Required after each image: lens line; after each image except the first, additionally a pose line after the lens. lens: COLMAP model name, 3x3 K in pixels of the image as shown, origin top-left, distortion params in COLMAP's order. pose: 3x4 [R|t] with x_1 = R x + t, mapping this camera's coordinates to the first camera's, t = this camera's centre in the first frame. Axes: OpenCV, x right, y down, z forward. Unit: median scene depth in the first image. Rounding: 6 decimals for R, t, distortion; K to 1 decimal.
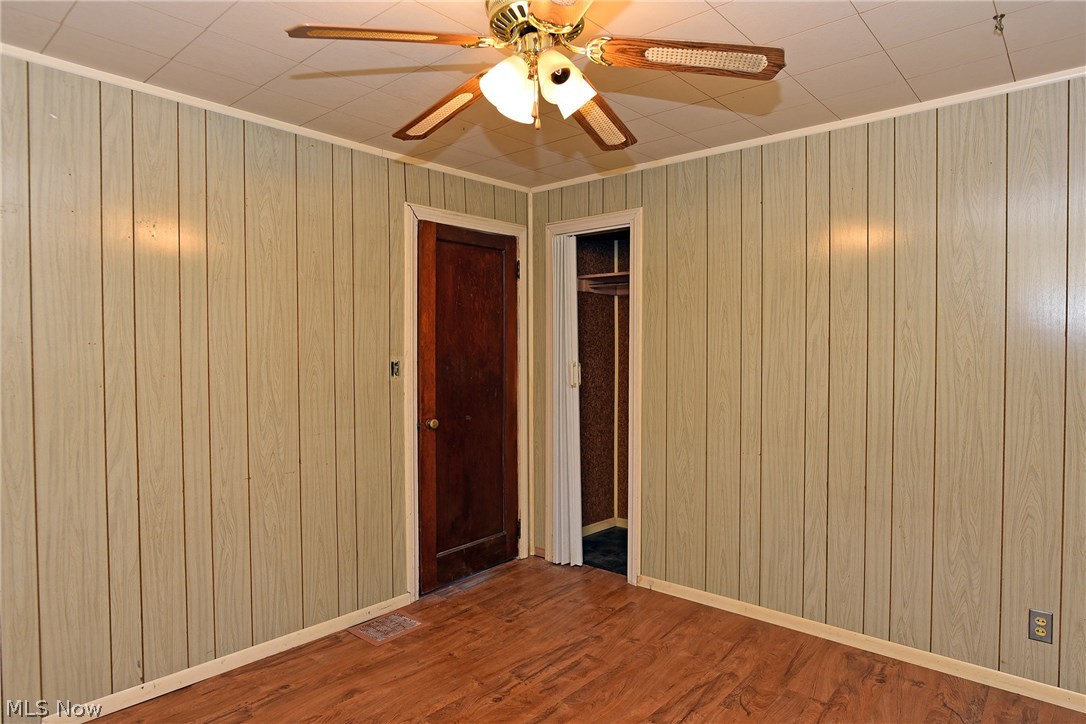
lens RADIAL K [[626.2, 0, 540.3], [0, 626.2, 362.9], [0, 0, 1]] dist [-0.039818, 0.015370]
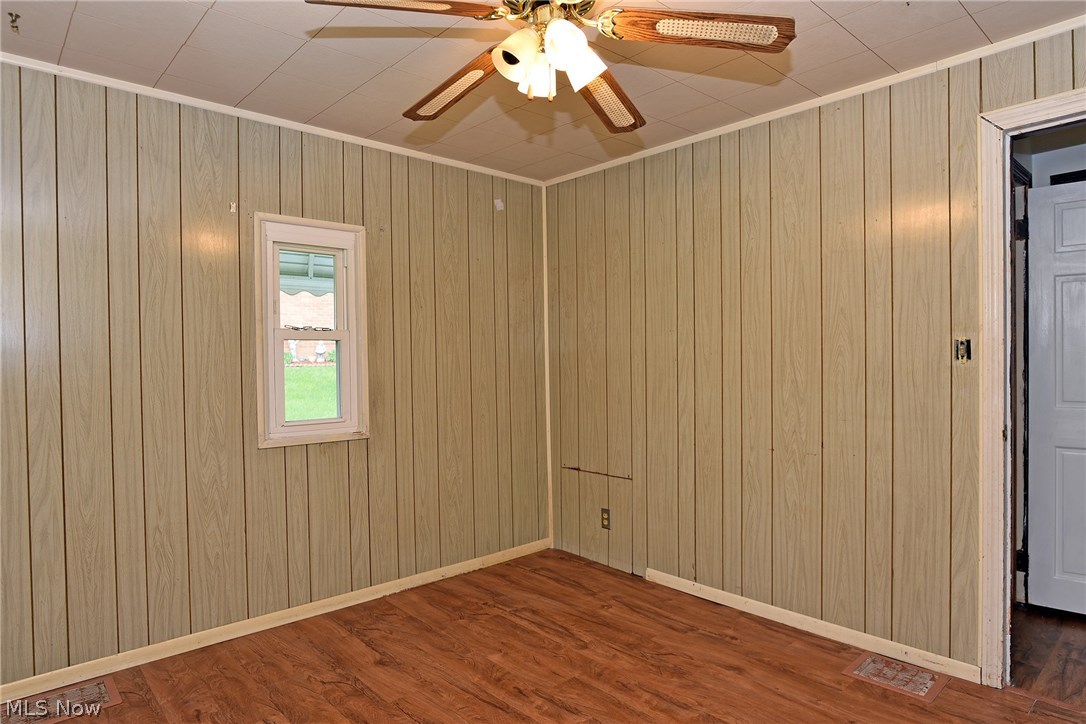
lens RADIAL K [[626.2, 0, 539.5], [0, 626.2, 362.1], [0, 0, 1]] dist [-0.039818, 0.015370]
pose [[-0.107844, 0.013646, -0.994074, 0.633678], [-0.004911, 0.999886, 0.014258, 0.018814], [0.994156, 0.006419, -0.107765, 0.689911]]
